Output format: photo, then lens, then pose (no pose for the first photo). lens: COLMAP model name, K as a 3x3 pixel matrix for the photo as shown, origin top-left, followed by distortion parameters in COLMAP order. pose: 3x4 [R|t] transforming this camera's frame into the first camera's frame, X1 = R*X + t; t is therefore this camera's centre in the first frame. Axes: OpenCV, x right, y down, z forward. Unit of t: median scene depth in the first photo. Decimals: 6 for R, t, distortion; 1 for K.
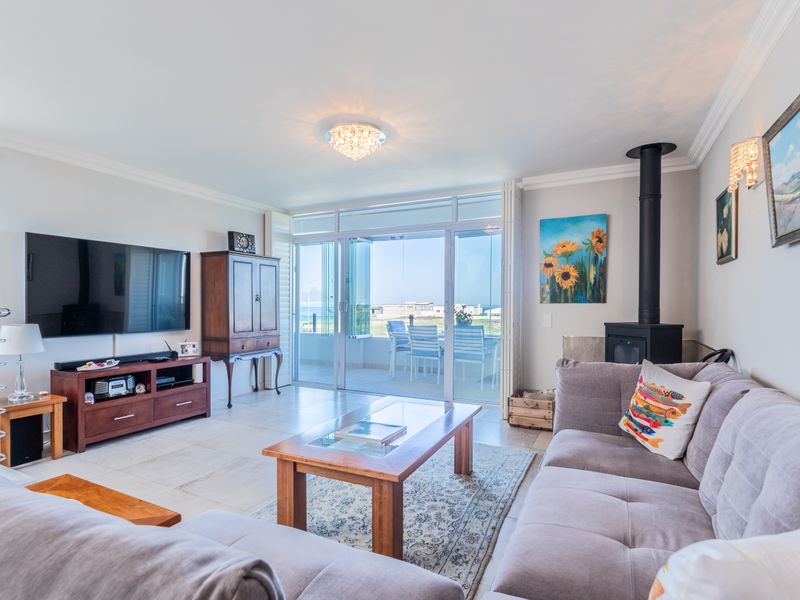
lens RADIAL K [[441.2, 0, 395.5], [0, 441.2, 304.2], [0, 0, 1]] dist [0.007190, 0.000297]
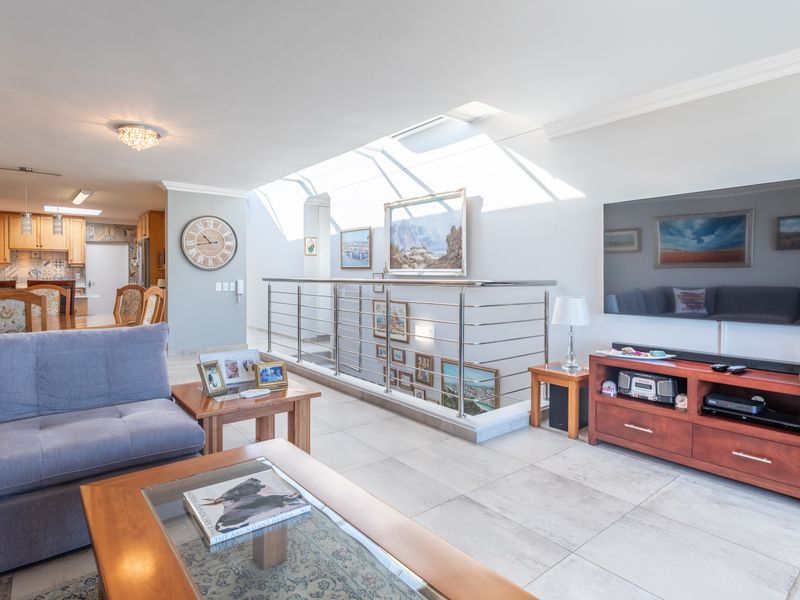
lens RADIAL K [[441.2, 0, 390.3], [0, 441.2, 277.5], [0, 0, 1]] dist [0.007190, 0.000297]
pose [[-0.425650, -0.001172, -0.904887, 0.216245], [-0.001684, 0.999998, -0.000503, 0.000909], [0.904887, 0.001310, -0.425651, 0.834664]]
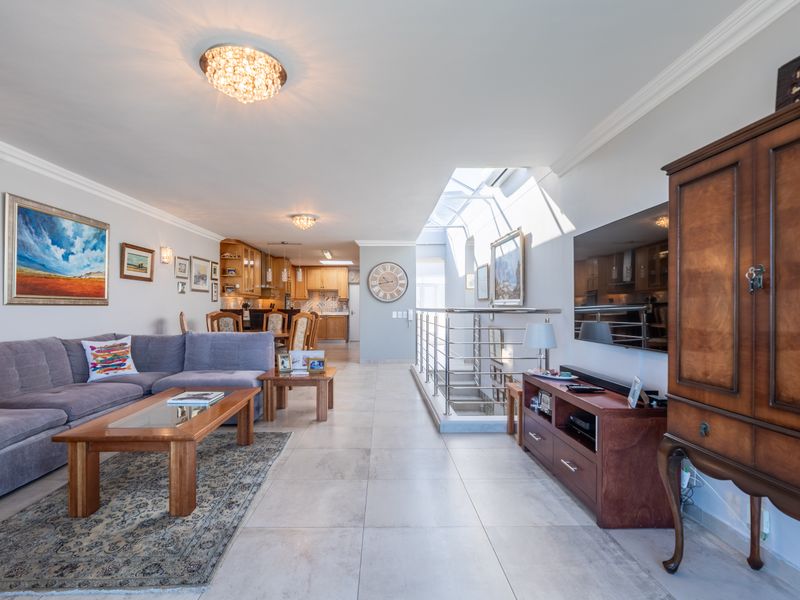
lens RADIAL K [[441.2, 0, 400.4], [0, 441.2, 303.6], [0, 0, 1]] dist [0.007190, 0.000297]
pose [[-0.882492, -0.008493, -0.470251, 0.021537], [-0.002936, 0.999917, -0.012550, 0.007914], [0.470318, -0.009694, -0.882444, 1.456229]]
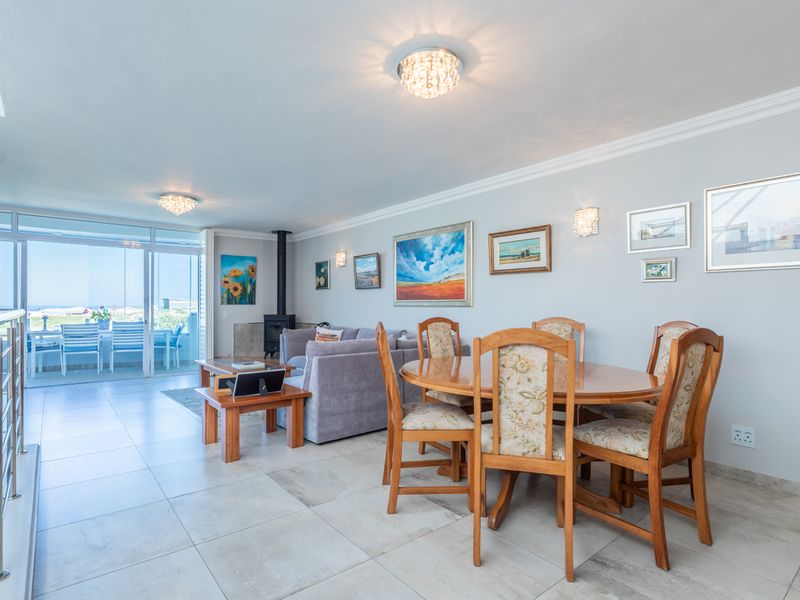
lens RADIAL K [[441.2, 0, 396.0], [0, 441.2, 306.4], [0, 0, 1]] dist [0.007190, 0.000297]
pose [[0.439011, -0.002583, 0.898478, -0.986065], [-0.004208, 0.999979, 0.004931, -0.006944], [-0.898472, -0.005945, 0.438991, -0.372137]]
